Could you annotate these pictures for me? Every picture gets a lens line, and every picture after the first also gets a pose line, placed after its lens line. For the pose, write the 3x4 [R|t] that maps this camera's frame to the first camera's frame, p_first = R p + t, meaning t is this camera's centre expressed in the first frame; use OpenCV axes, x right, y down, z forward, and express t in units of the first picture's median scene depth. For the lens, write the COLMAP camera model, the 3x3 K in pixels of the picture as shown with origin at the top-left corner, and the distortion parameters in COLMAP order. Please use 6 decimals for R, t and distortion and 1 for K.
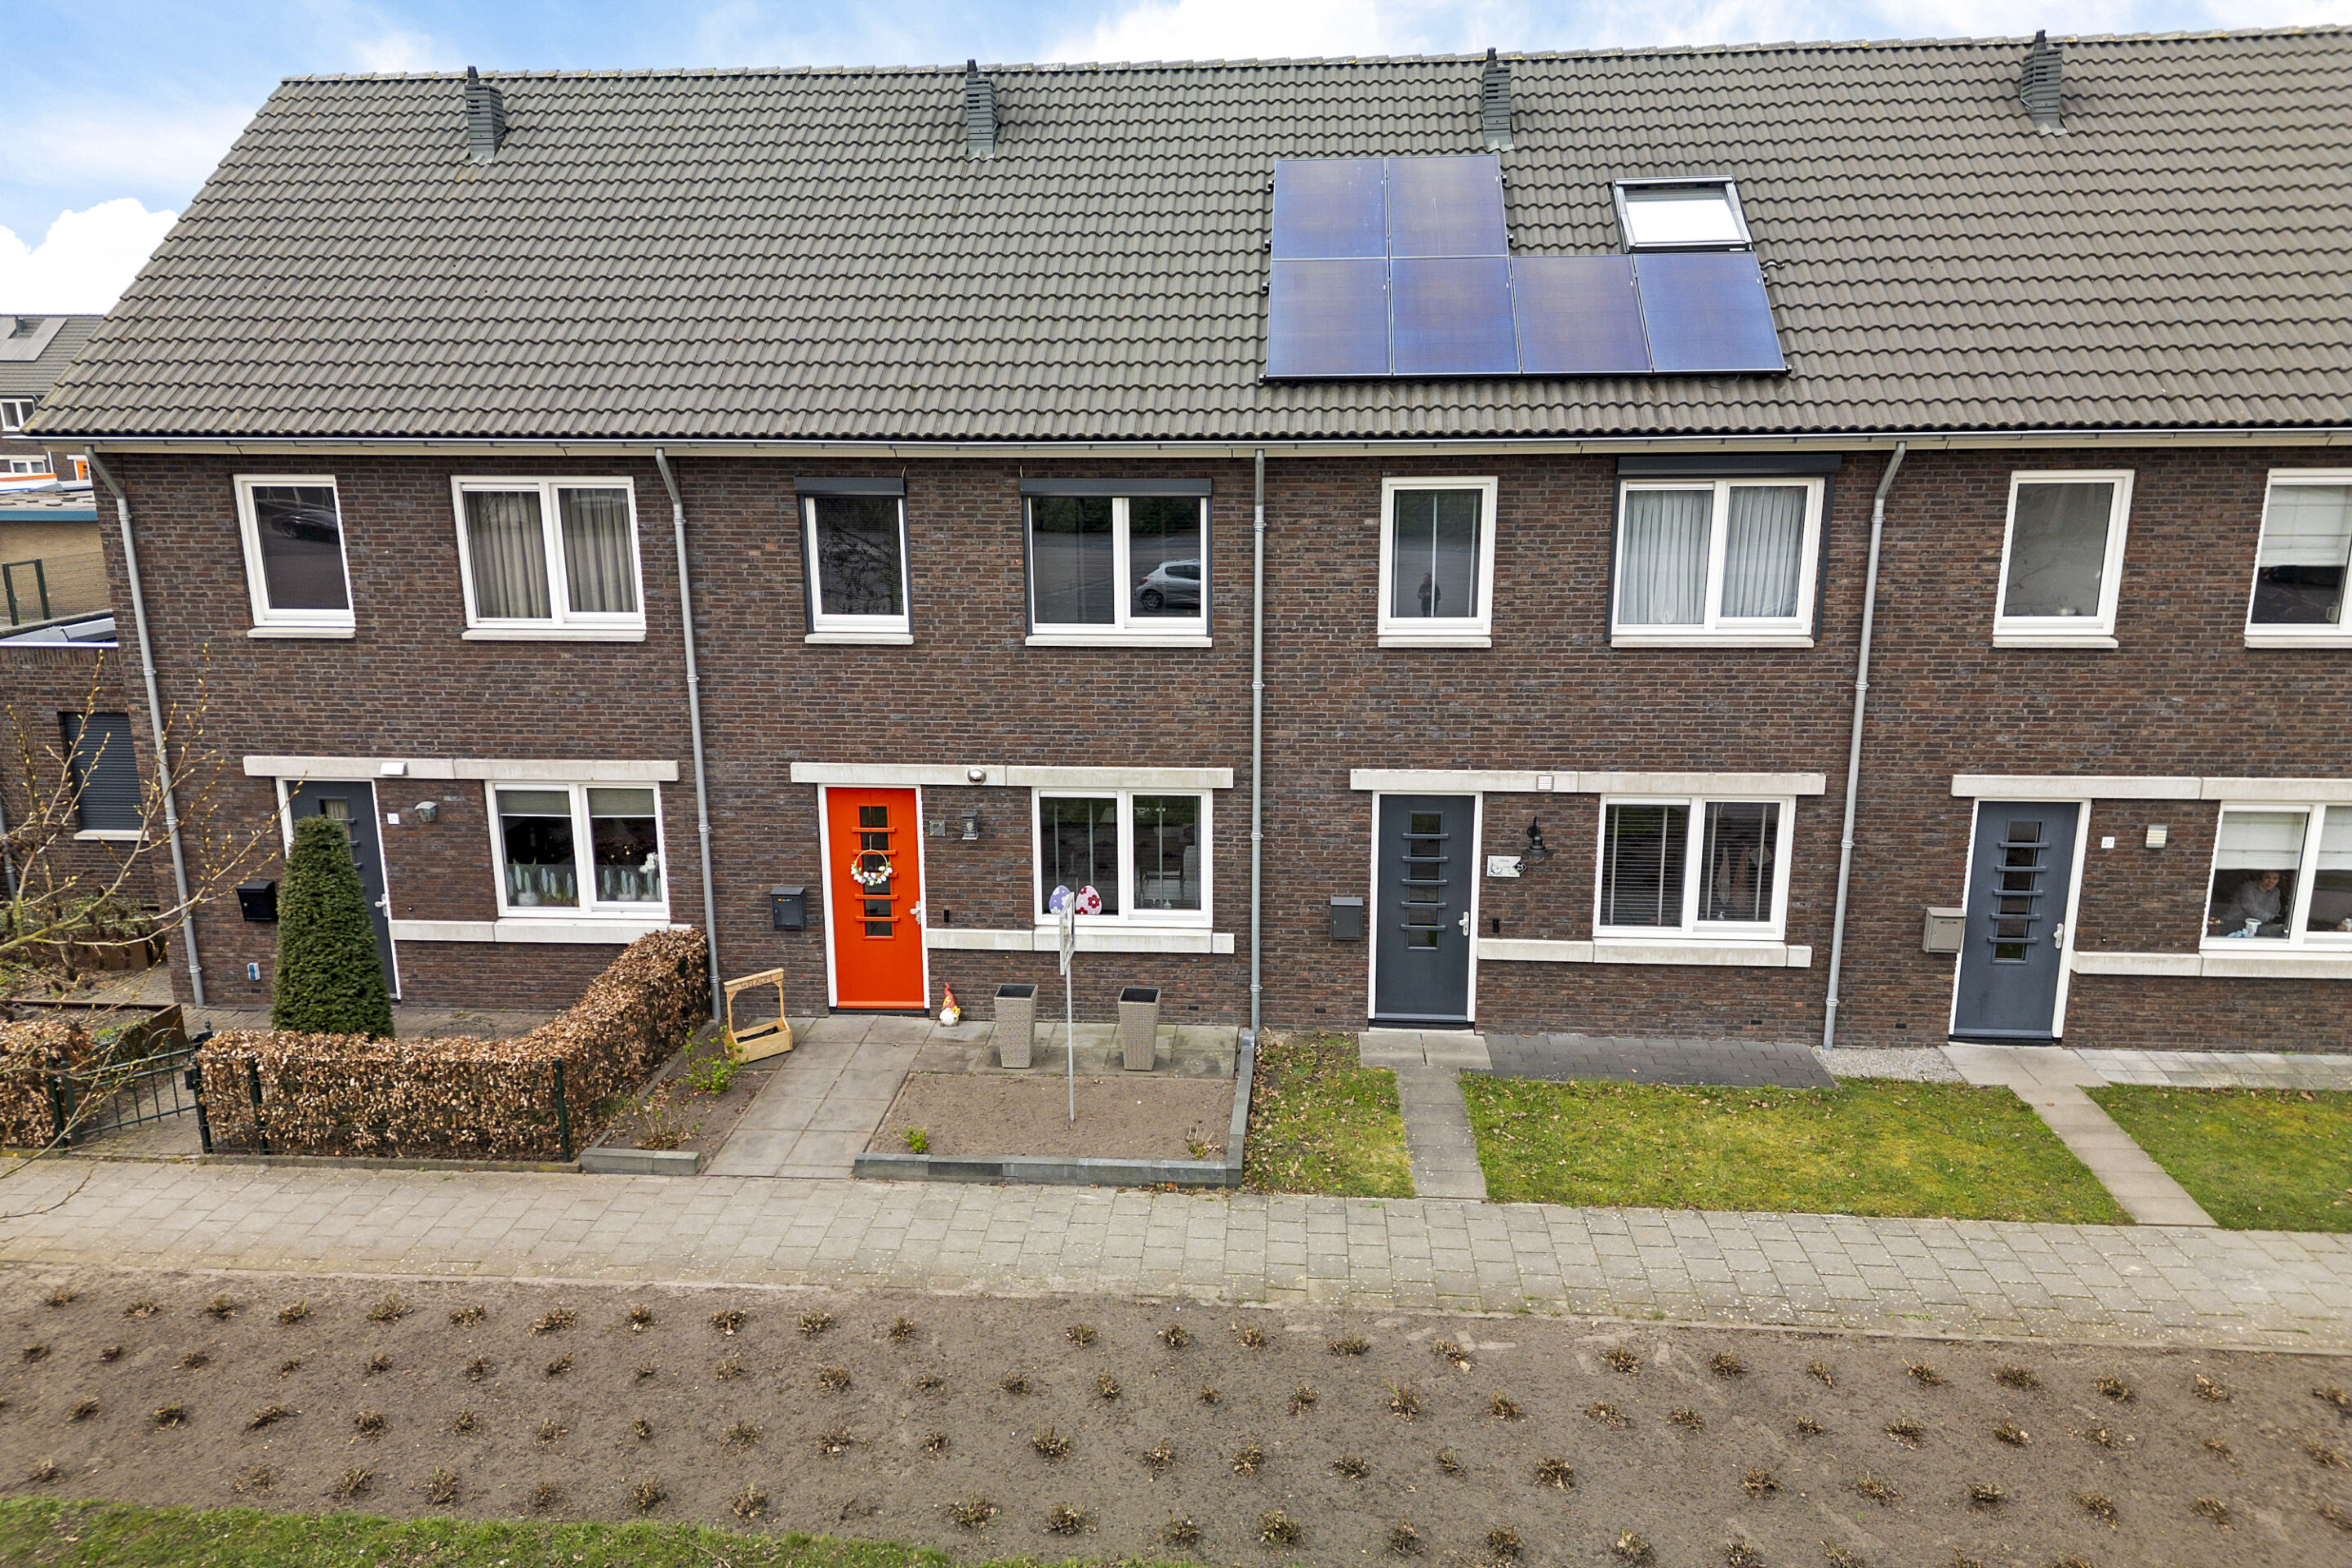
lens RADIAL K [[1664.6, 0, 1155.6], [0, 1664.6, 793.1], [0, 0, 1]] dist [0.134754, -0.193786]
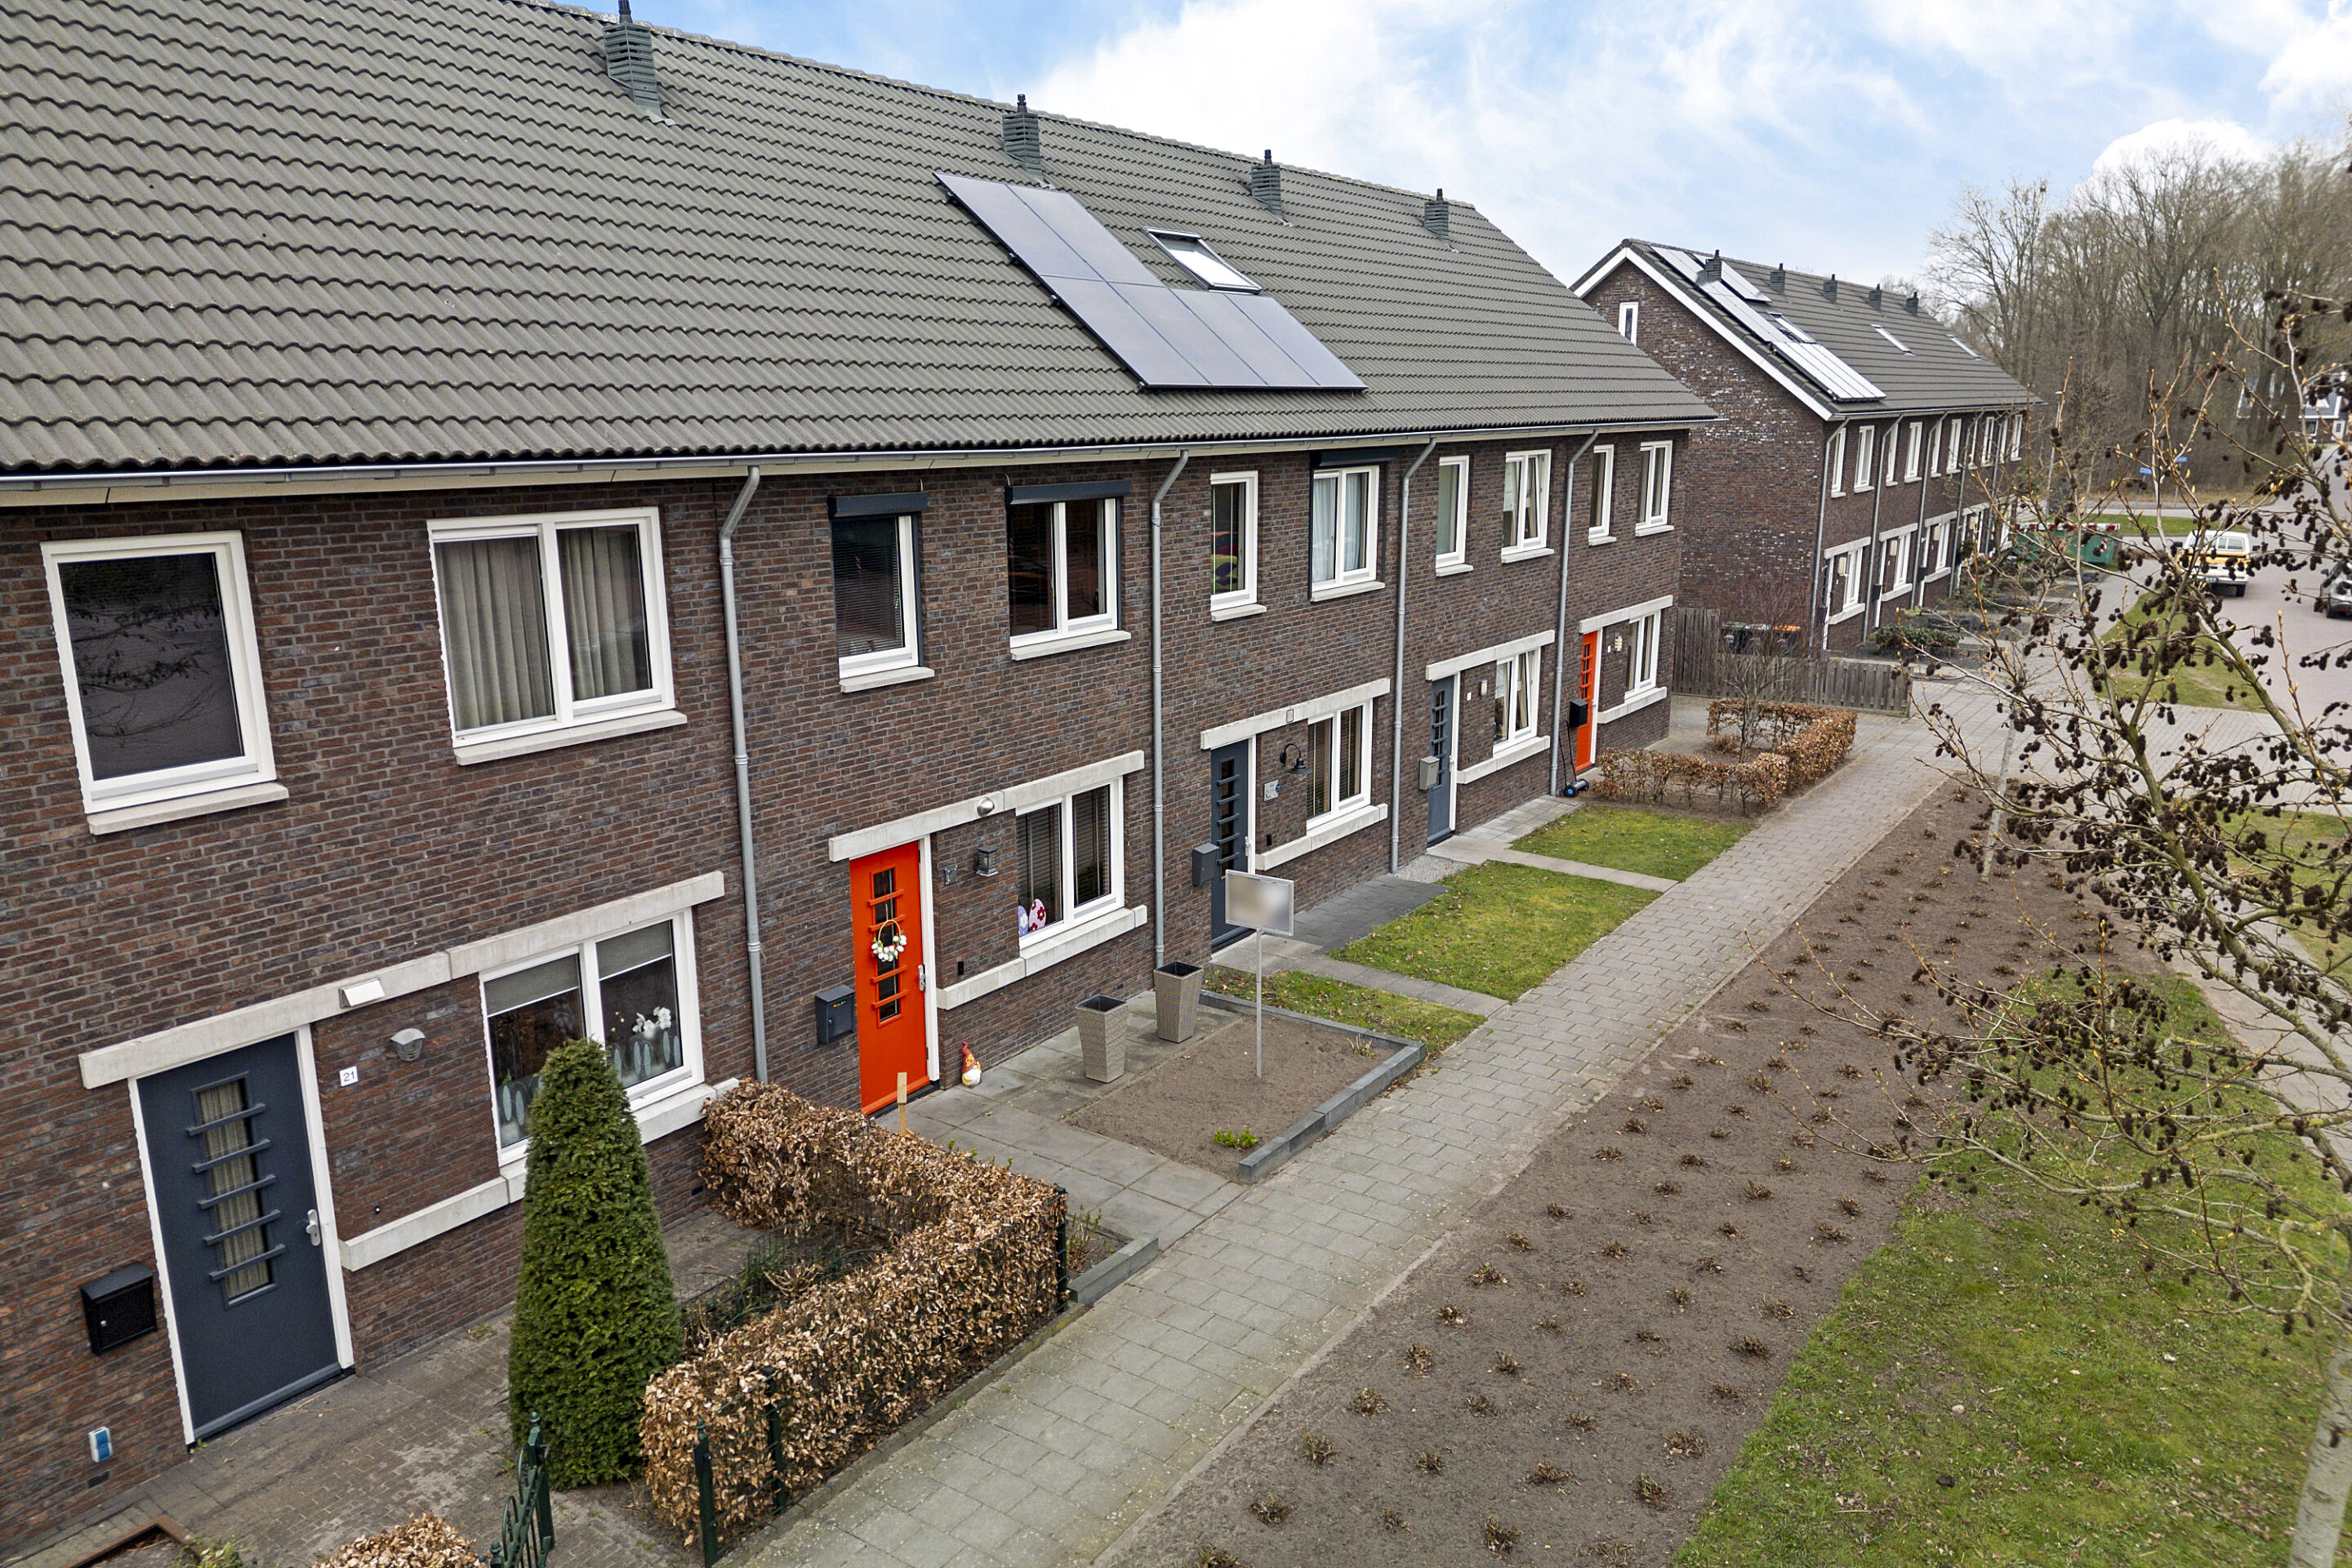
lens RADIAL K [[1641.0, 0, 1135.4], [0, 1641.0, 840.1], [0, 0, 1]] dist [0.113922, -0.129972]
pose [[0.504872, -0.214535, 0.836109, -0.857147], [0.214005, 0.969491, 0.119536, -0.086569], [-0.836245, 0.118581, 0.535381, 0.444066]]
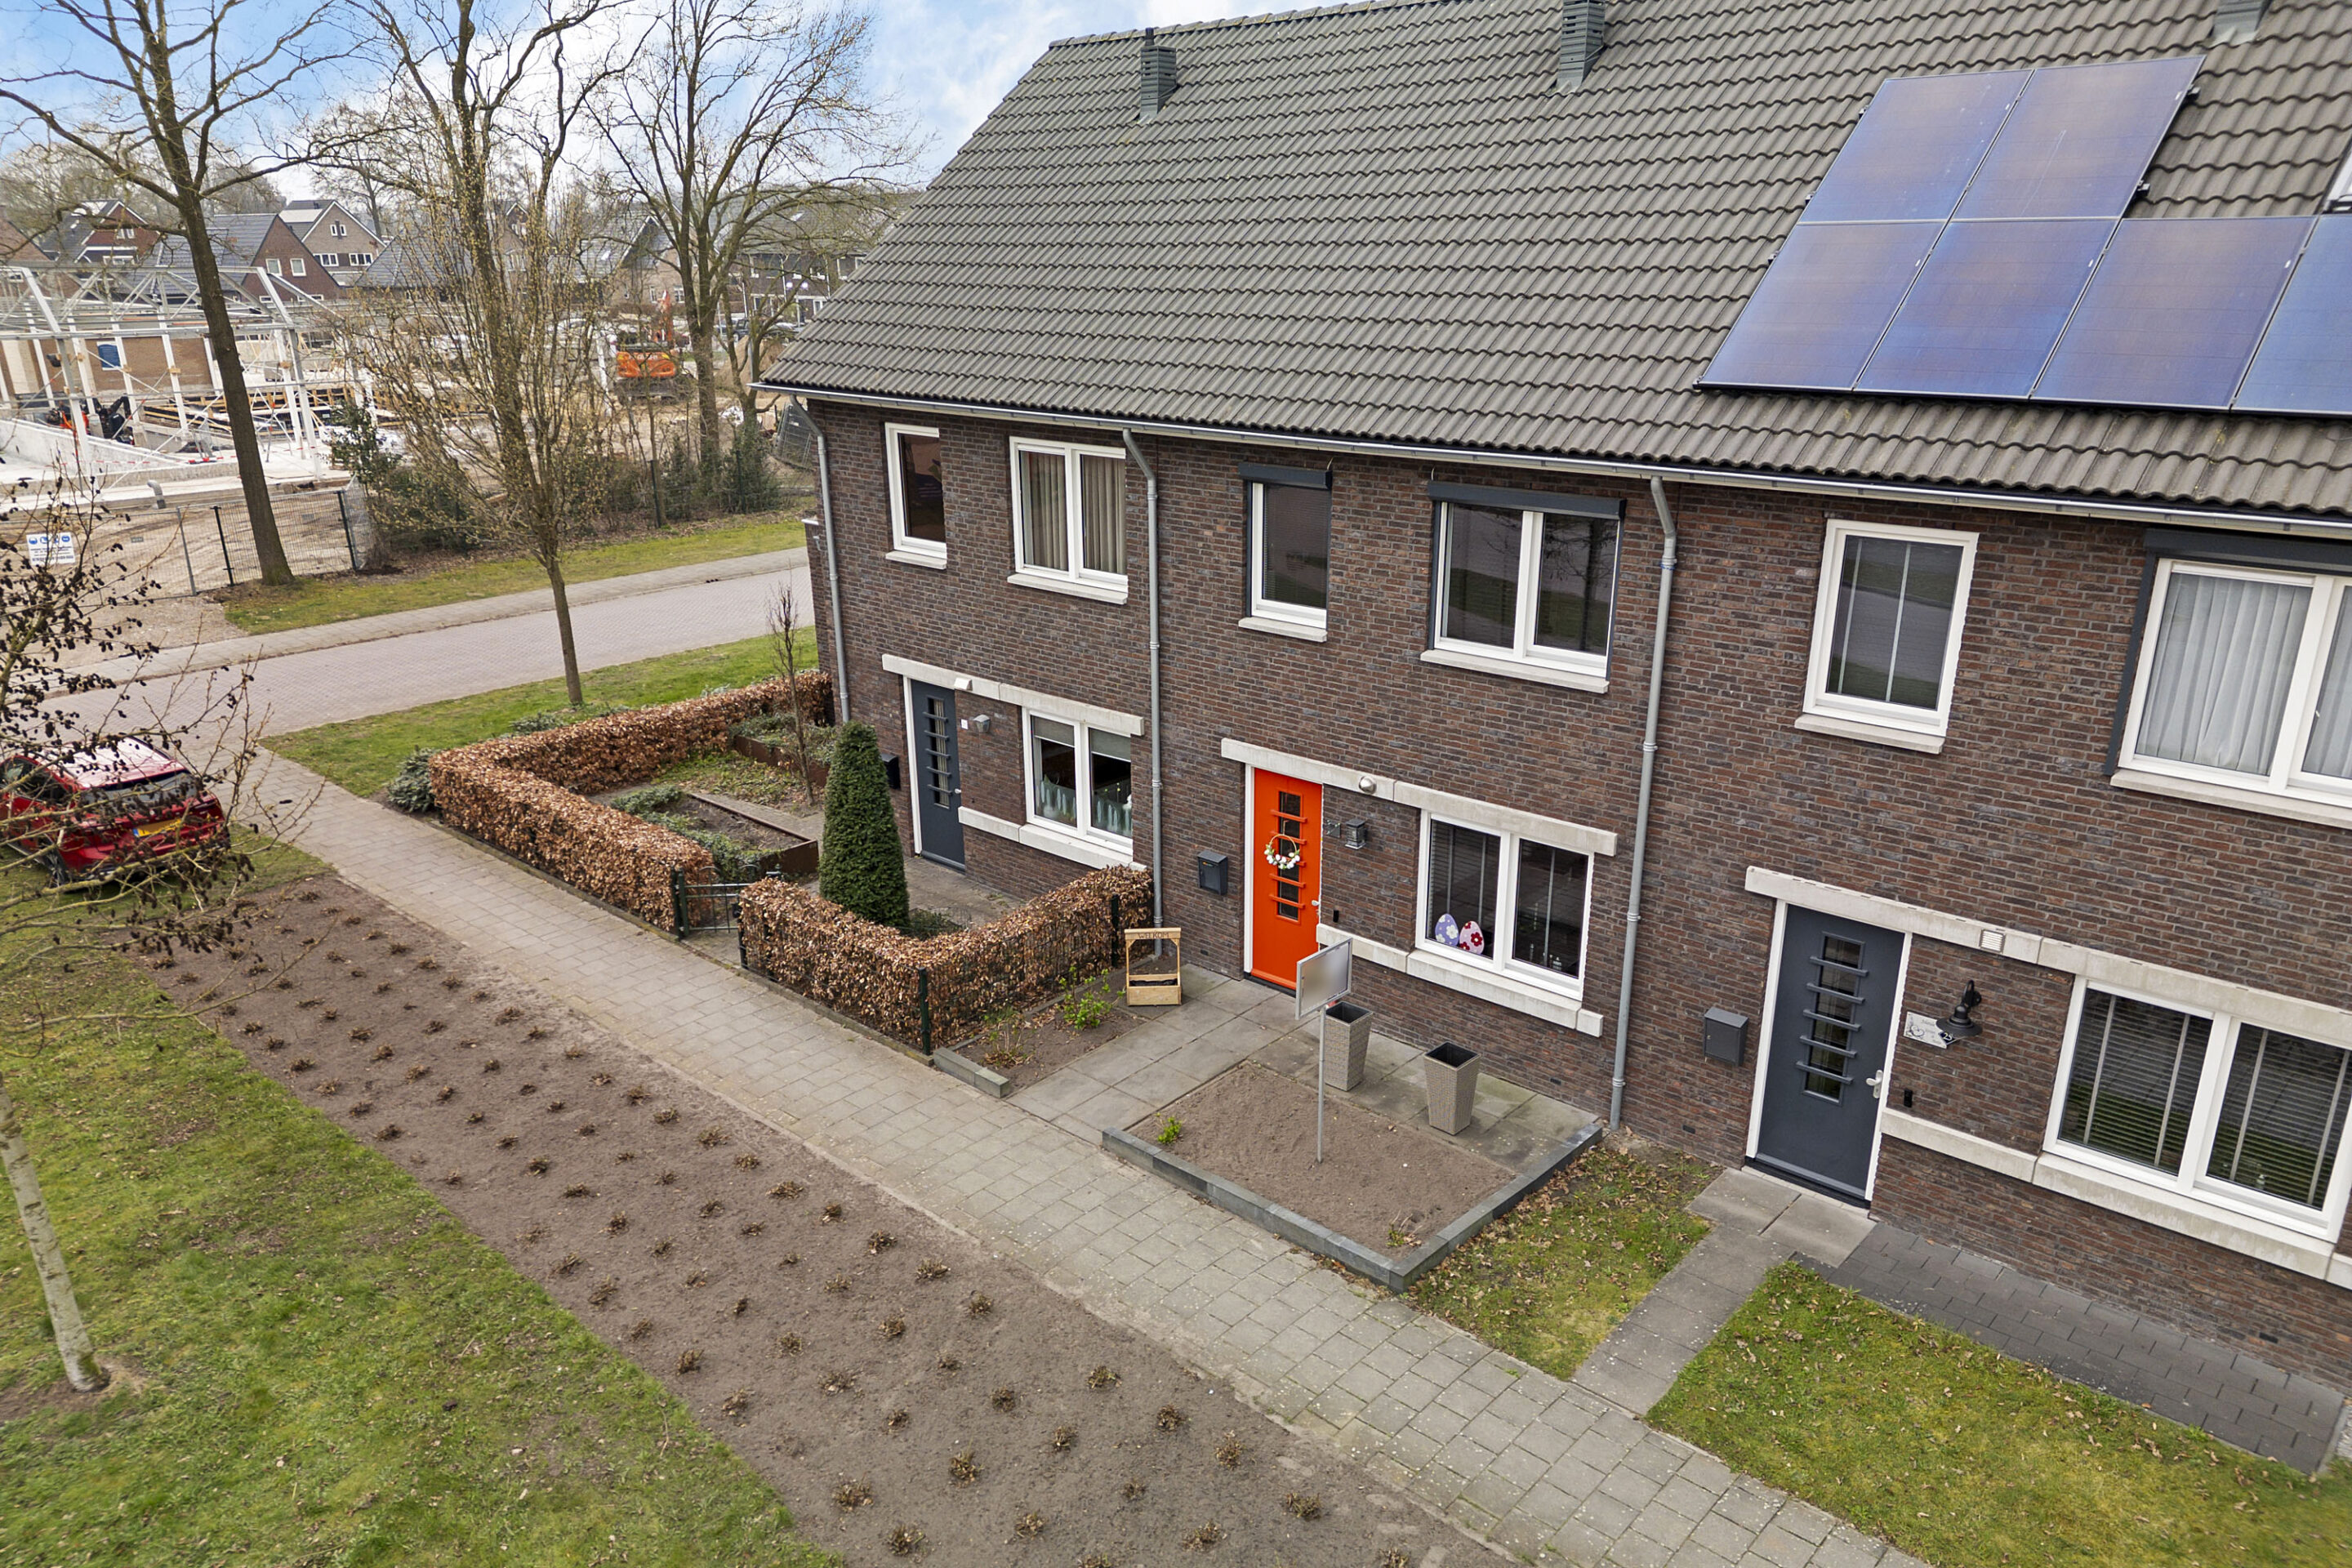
lens RADIAL K [[1641.0, 0, 1135.4], [0, 1641.0, 840.1], [0, 0, 1]] dist [0.113922, -0.129972]
pose [[0.785845, 0.209891, -0.581716, 0.353194], [-0.138208, 0.976458, 0.165613, -0.120549], [0.602782, -0.049748, 0.796354, 0.162976]]
